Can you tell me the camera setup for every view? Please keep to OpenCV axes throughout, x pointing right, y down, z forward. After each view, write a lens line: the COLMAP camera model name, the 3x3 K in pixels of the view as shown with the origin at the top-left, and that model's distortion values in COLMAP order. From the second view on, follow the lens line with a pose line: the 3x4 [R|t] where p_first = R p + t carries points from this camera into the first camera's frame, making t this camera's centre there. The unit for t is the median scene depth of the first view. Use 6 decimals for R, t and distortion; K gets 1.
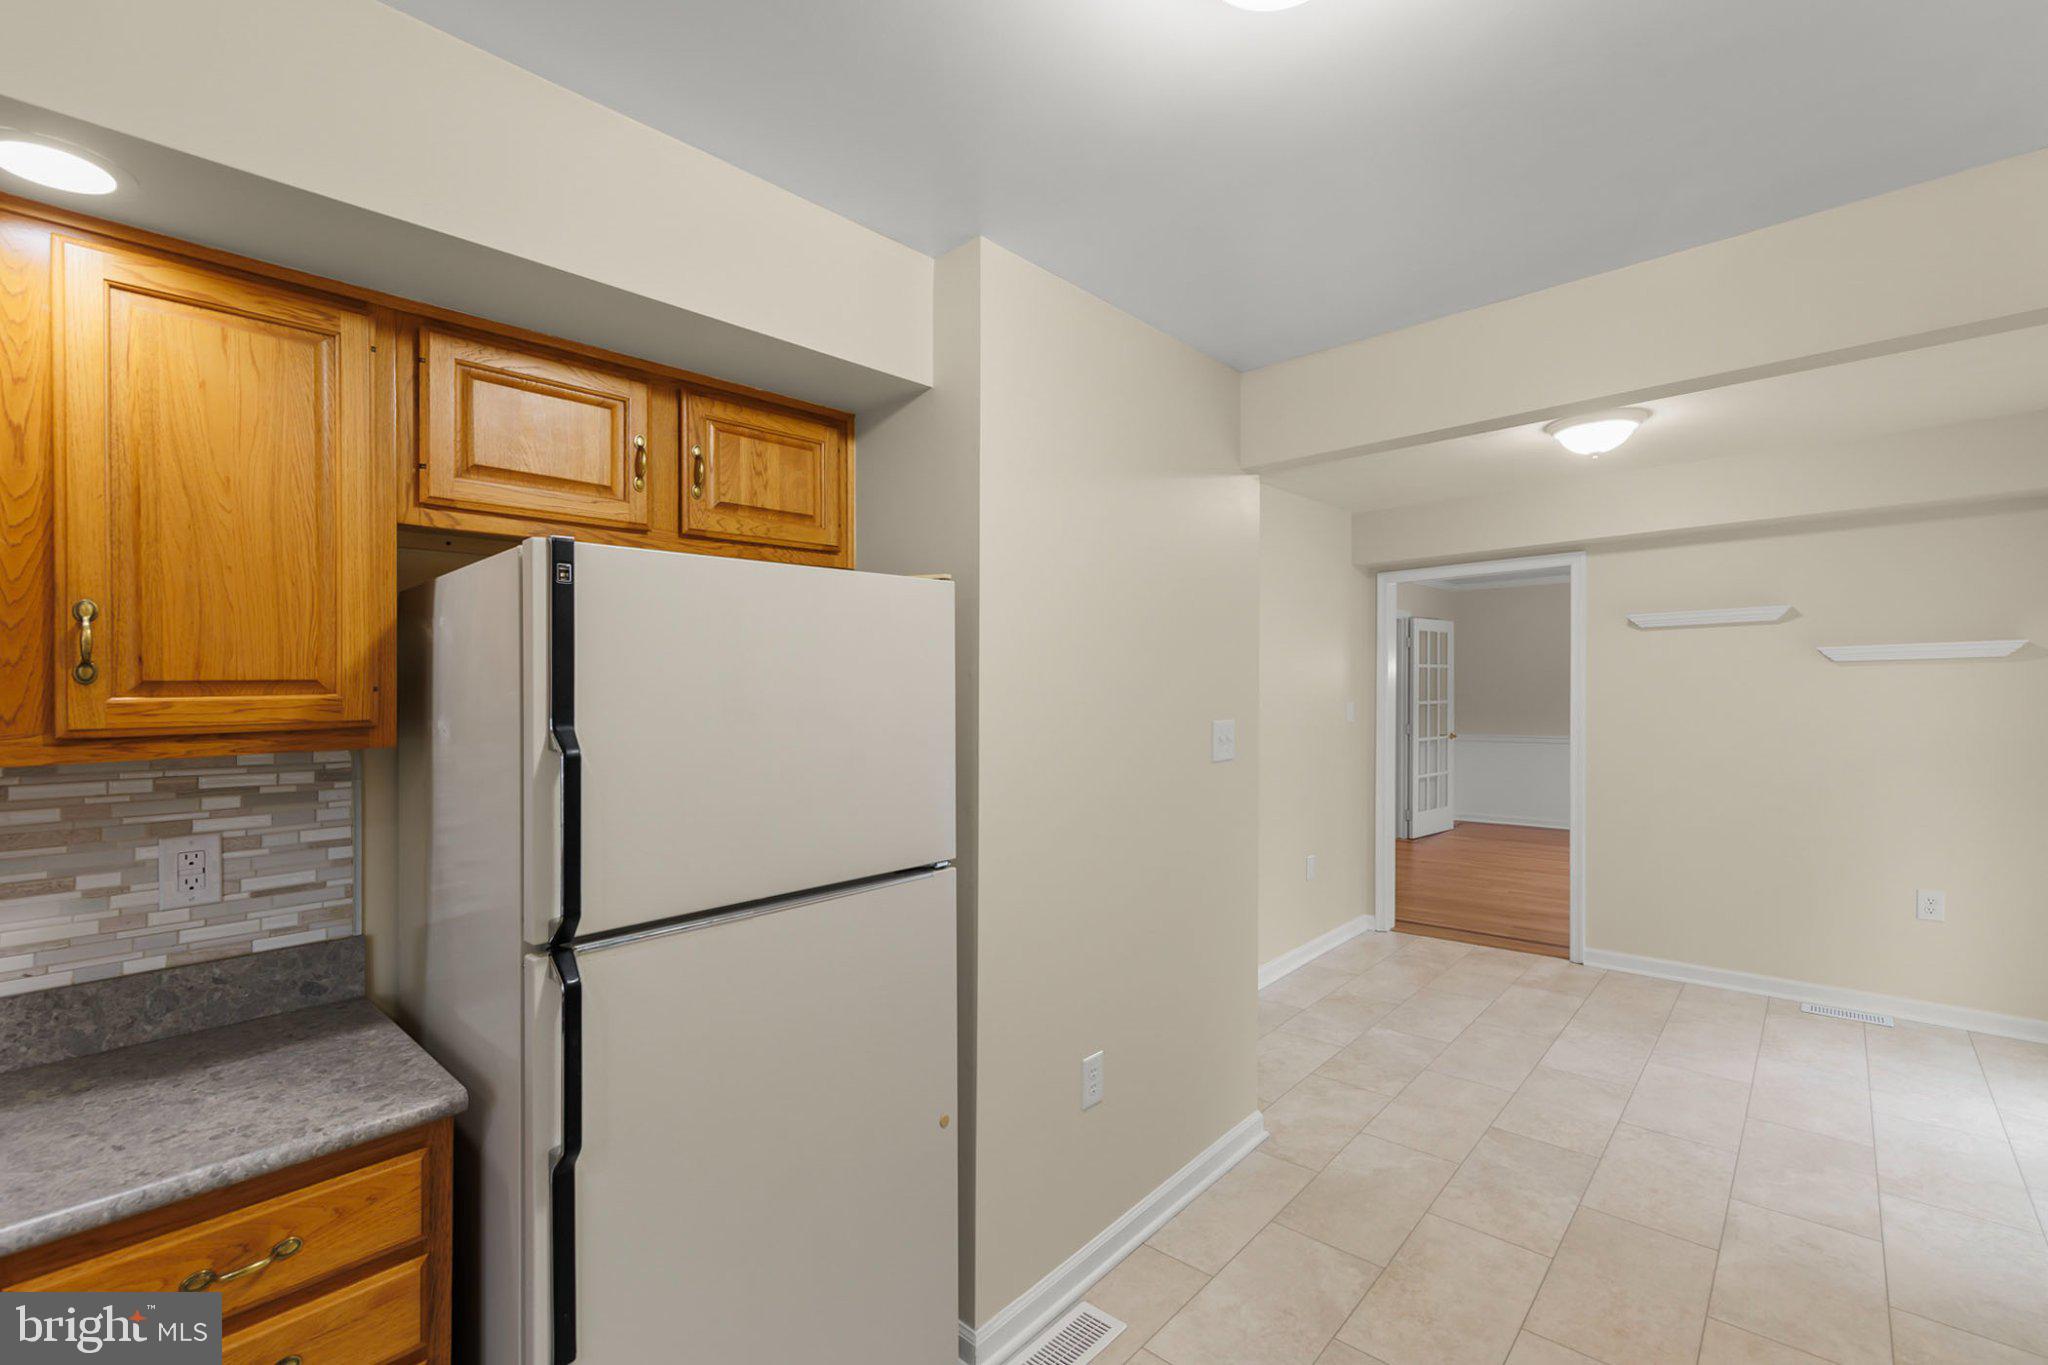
lens RADIAL K [[887.0, 0, 1018.6], [0, 887.0, 700.7], [0, 0, 1]] dist [0.012871, 0.000049]
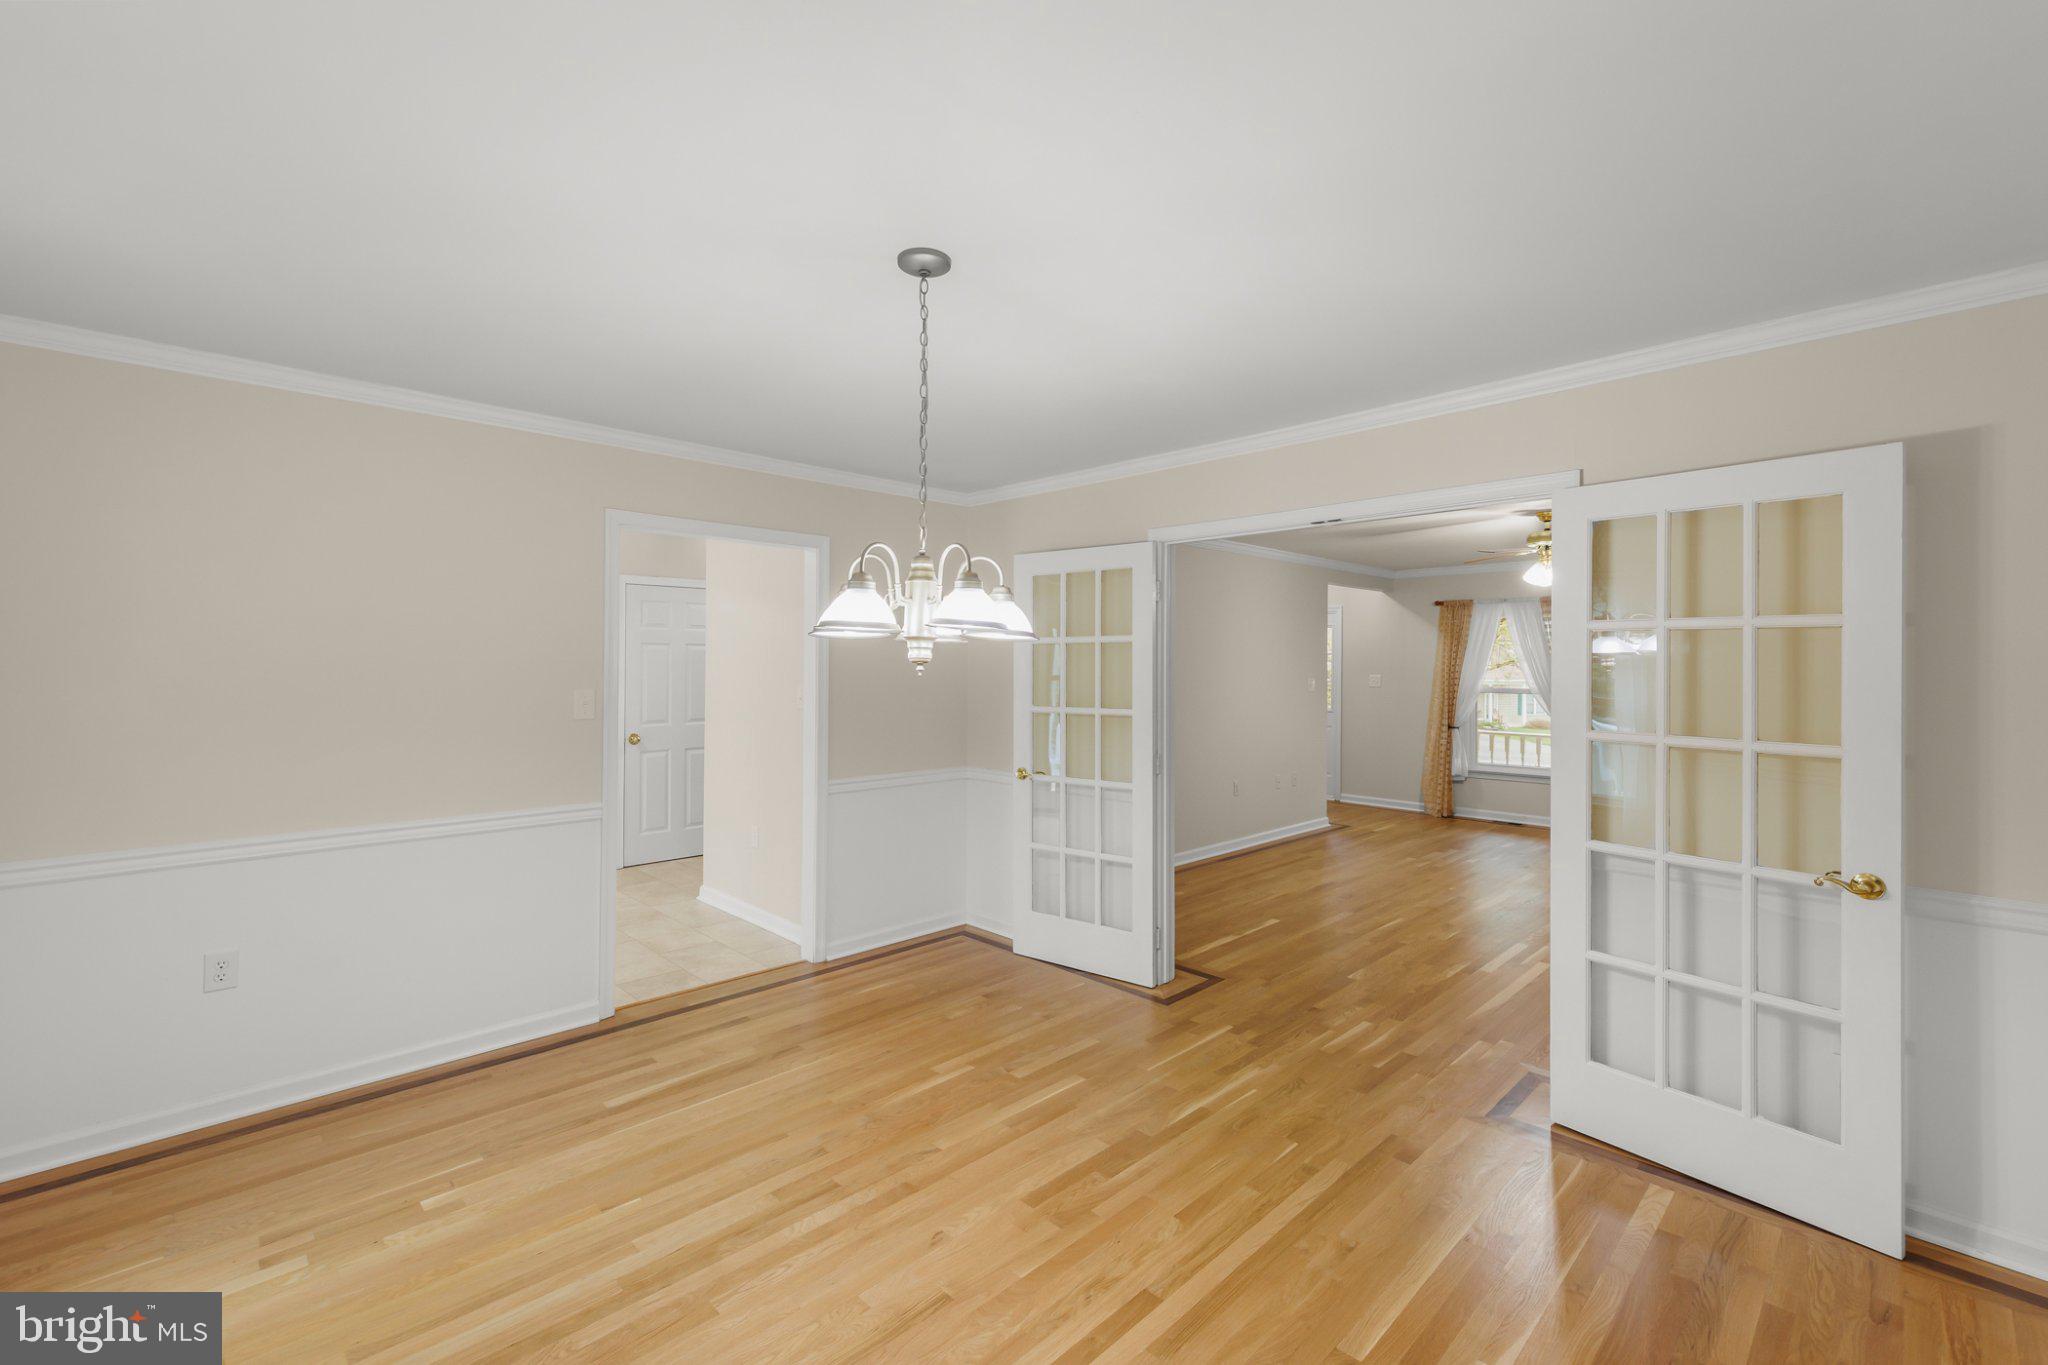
lens RADIAL K [[889.3, 0, 1058.1], [0, 889.3, 663.0], [0, 0, 1]] dist [0.001211, 0.000021]
pose [[-0.033635, 0.019572, -0.999243, 1.771466], [-0.017437, 0.999645, 0.020167, -0.063682], [0.999282, 0.018102, -0.033282, 1.794823]]
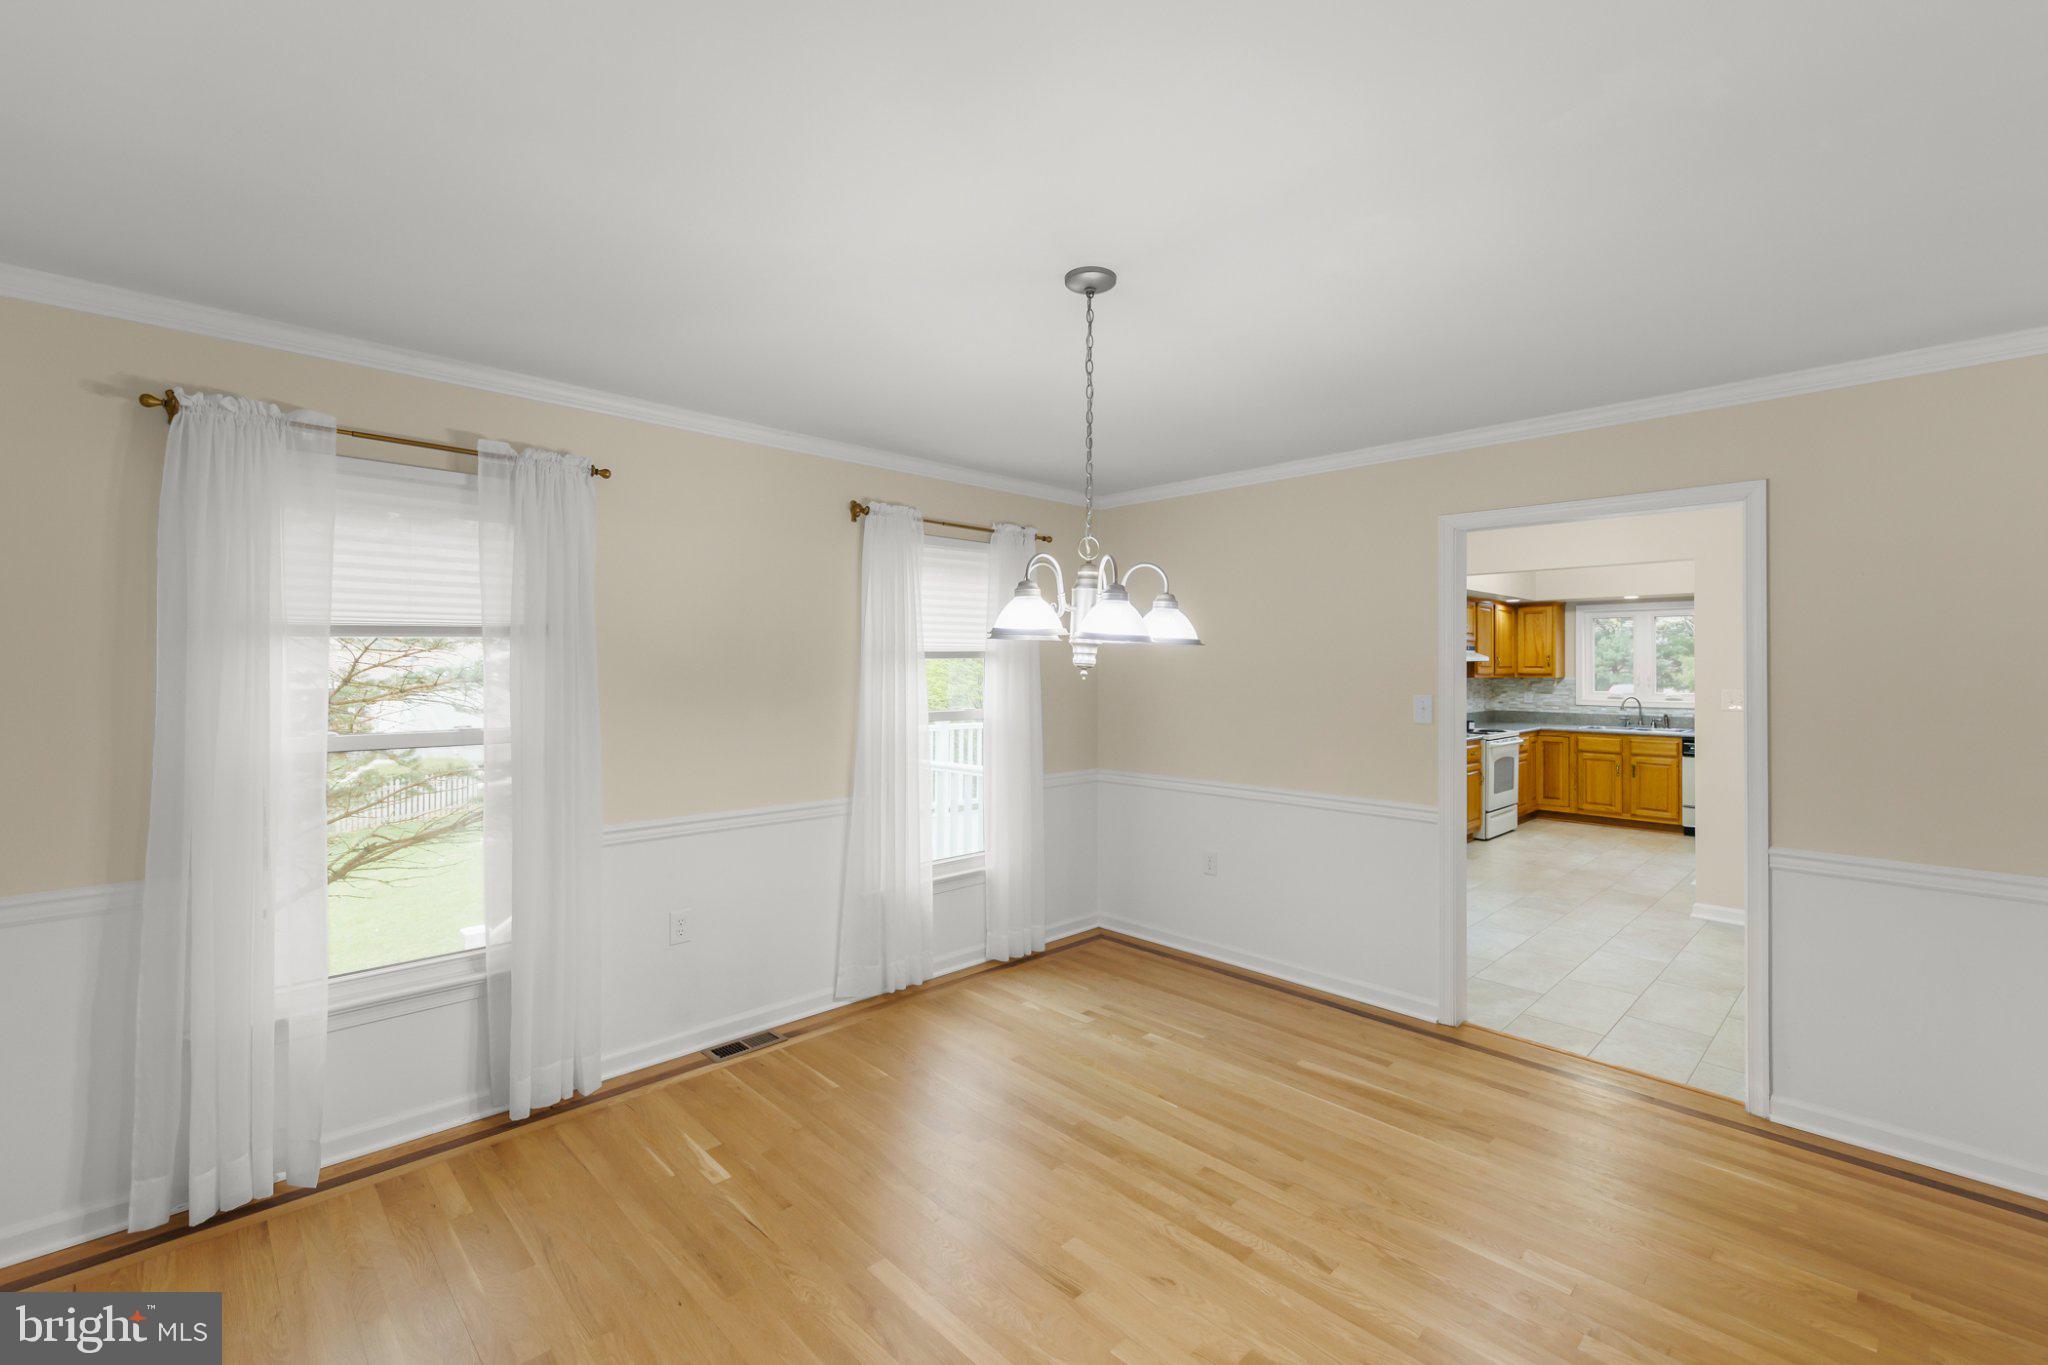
lens RADIAL K [[878.0, 0, 1006.3], [0, 878.0, 664.2], [0, 0, 1]] dist [0.003509, 0.000228]
pose [[-0.997296, 0.015328, 0.071880, 1.216317], [0.016264, 0.999790, 0.012456, -0.060981], [-0.071674, 0.013591, -0.997336, 2.273321]]
